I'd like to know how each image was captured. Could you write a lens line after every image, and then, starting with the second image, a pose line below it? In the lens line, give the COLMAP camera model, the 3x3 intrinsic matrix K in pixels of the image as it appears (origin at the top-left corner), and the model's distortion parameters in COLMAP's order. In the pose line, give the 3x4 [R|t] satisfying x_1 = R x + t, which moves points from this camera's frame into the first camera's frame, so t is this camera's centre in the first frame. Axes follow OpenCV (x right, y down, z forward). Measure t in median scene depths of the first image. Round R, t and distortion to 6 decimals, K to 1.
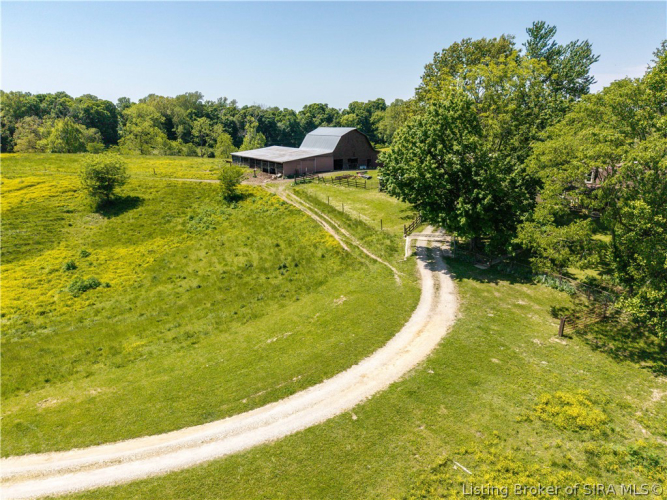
lens RADIAL K [[448.4, 0, 332.7], [0, 448.4, 255.6], [0, 0, 1]] dist [0.034257, -0.038536]
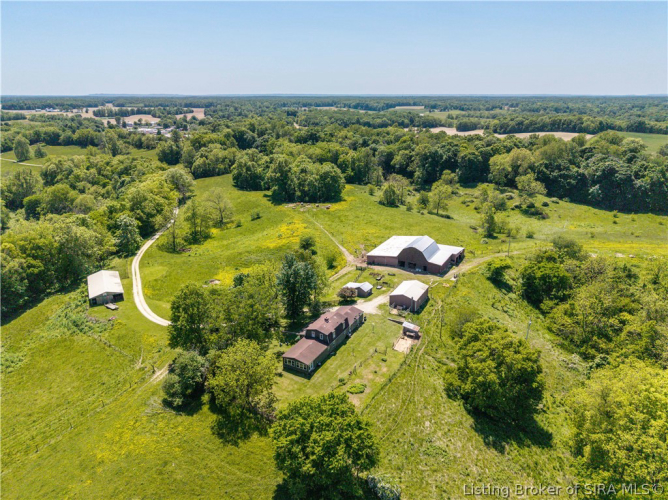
lens RADIAL K [[449.1, 0, 333.2], [0, 449.1, 255.6], [0, 0, 1]] dist [0.034257, -0.038536]
pose [[0.457531, 0.293065, -0.839511, 1.445402], [-0.246451, 0.948933, 0.196947, -0.562743], [0.854357, 0.116789, 0.506393, -0.052334]]
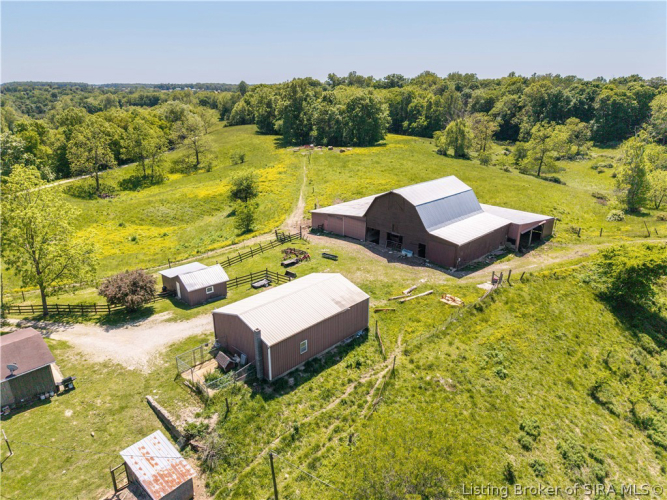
lens RADIAL K [[448.4, 0, 332.7], [0, 448.4, 255.6], [0, 0, 1]] dist [0.034257, -0.038536]
pose [[0.190060, 0.344689, -0.919275, 0.724003], [-0.277550, 0.917011, 0.286456, -0.401445], [0.941723, 0.200701, 0.269956, 0.876250]]
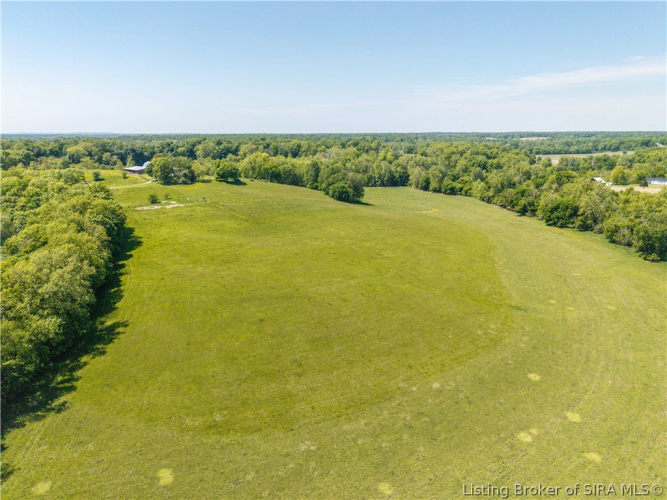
lens RADIAL K [[448.4, 0, 332.7], [0, 448.4, 255.6], [0, 0, 1]] dist [0.034257, -0.038536]
pose [[0.974062, -0.062858, 0.217375, 0.793967], [0.067263, 0.997652, -0.012918, 0.866491], [-0.216052, 0.027204, 0.976003, -3.949310]]
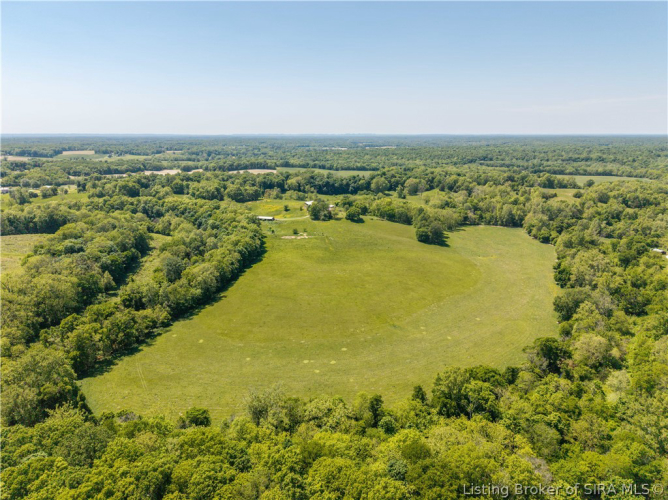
lens RADIAL K [[449.1, 0, 333.2], [0, 449.1, 255.6], [0, 0, 1]] dist [0.034257, -0.038536]
pose [[0.954826, 0.073077, -0.288041, 2.402030], [-0.079413, 0.996788, -0.010357, 0.642536], [0.286359, 0.032763, 0.957562, -5.768078]]
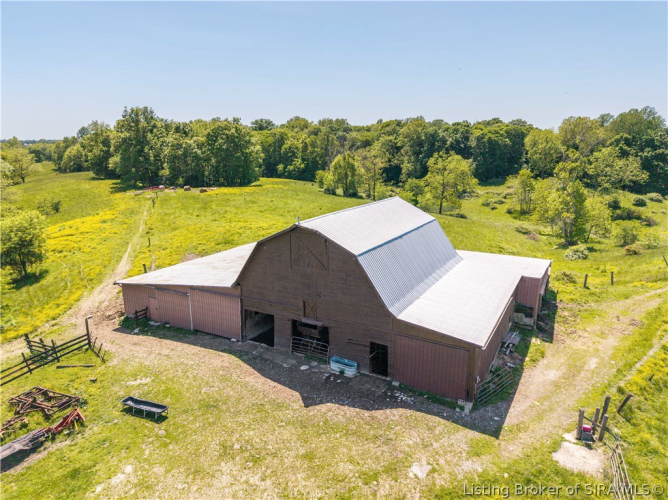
lens RADIAL K [[449.1, 0, 333.2], [0, 449.1, 255.6], [0, 0, 1]] dist [0.034257, -0.038536]
pose [[0.454097, 0.211746, -0.865424, 0.326044], [-0.251319, 0.962345, 0.103590, -0.334288], [0.854772, 0.170458, 0.490214, 1.014339]]
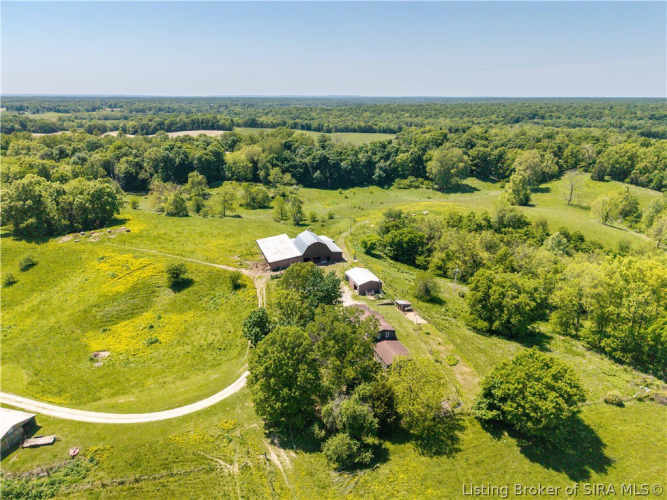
lens RADIAL K [[448.4, 0, 332.7], [0, 448.4, 255.6], [0, 0, 1]] dist [0.034257, -0.038536]
pose [[0.965336, 0.086133, -0.246391, 0.586586], [-0.072743, 0.995362, 0.062959, -0.382239], [0.250671, -0.042853, 0.967124, -0.669436]]
